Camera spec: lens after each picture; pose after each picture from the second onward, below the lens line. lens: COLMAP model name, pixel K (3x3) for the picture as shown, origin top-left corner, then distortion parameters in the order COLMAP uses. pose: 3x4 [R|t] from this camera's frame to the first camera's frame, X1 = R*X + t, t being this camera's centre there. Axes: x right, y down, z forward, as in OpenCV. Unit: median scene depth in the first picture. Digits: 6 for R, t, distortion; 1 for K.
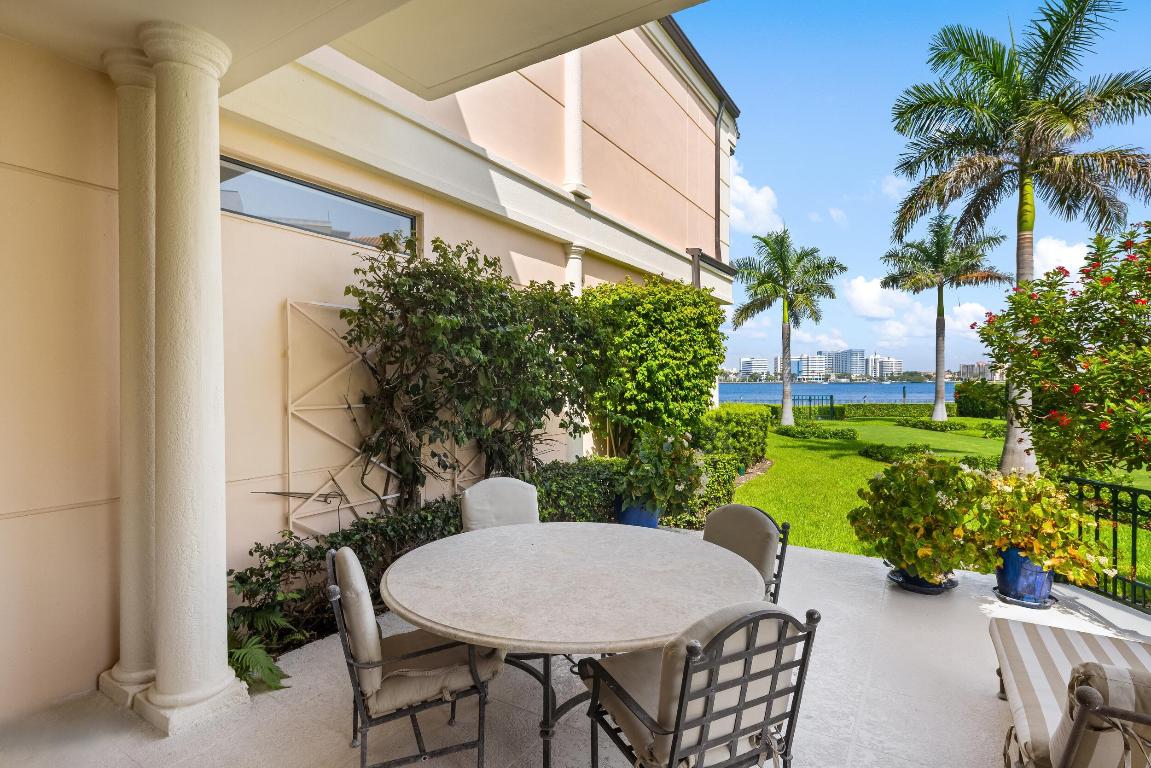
lens RADIAL K [[568.3, 0, 575.8], [0, 568.3, 390.4], [0, 0, 1]] dist [0.002926, 0.000145]
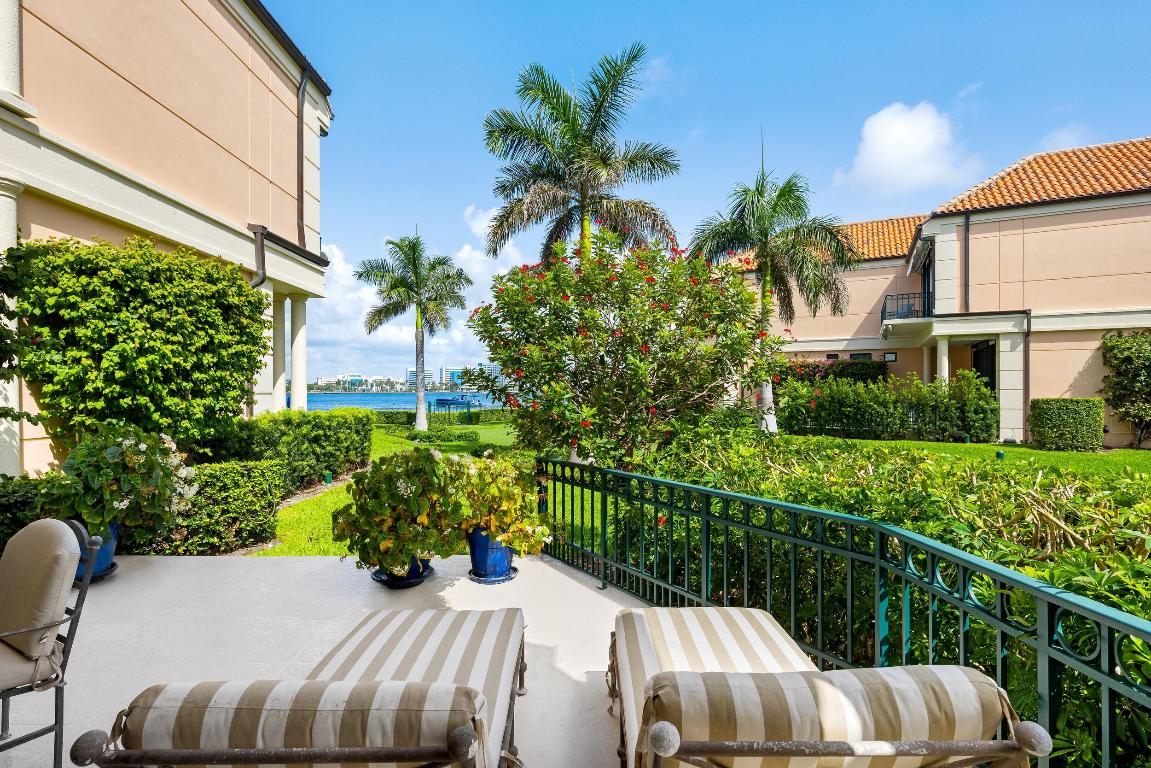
lens RADIAL K [[568.3, 0, 575.8], [0, 568.3, 390.4], [0, 0, 1]] dist [0.002926, 0.000145]
pose [[0.841930, 0.002392, 0.539582, 0.213050], [0.006957, 0.999859, -0.015289, 0.025674], [-0.539542, 0.016626, 0.841795, 0.019868]]
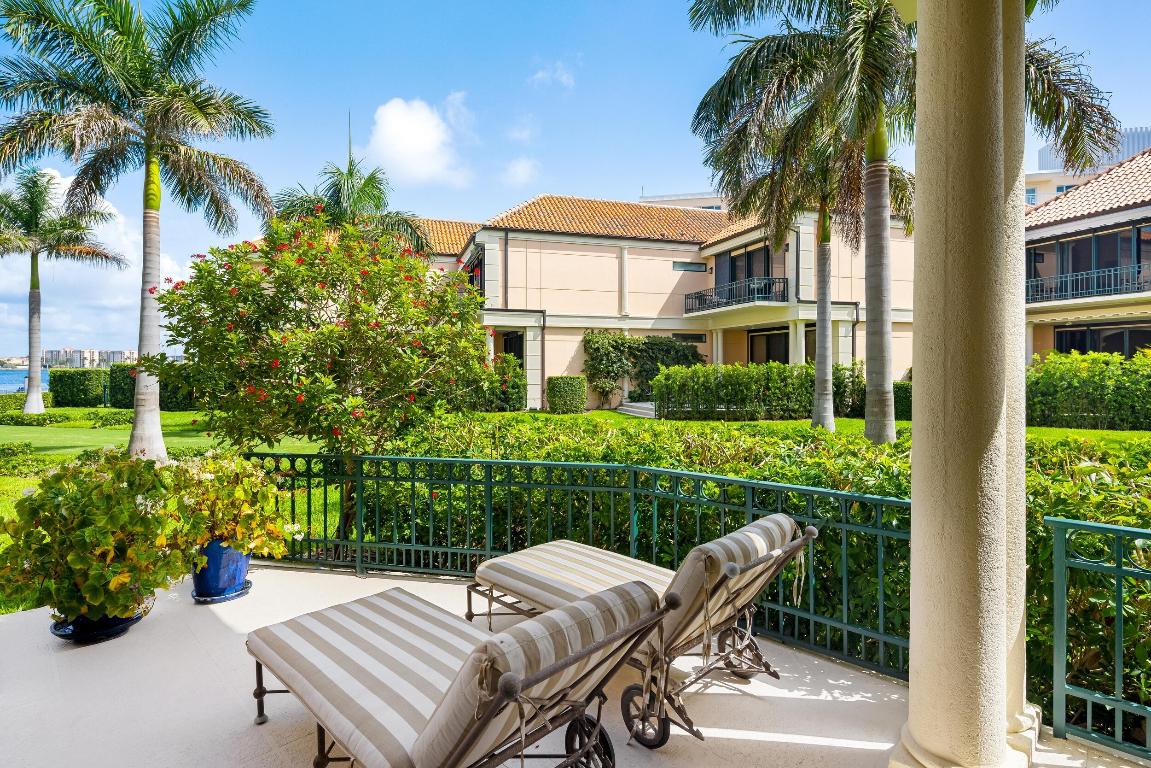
lens RADIAL K [[568.7, 0, 572.0], [0, 568.7, 365.7], [0, 0, 1]] dist [-0.006676, -0.000488]
pose [[0.222134, 0.006382, 0.974995, 0.011861], [0.014954, 0.999839, -0.009951, 0.010679], [-0.974901, 0.016791, 0.222003, 0.146141]]
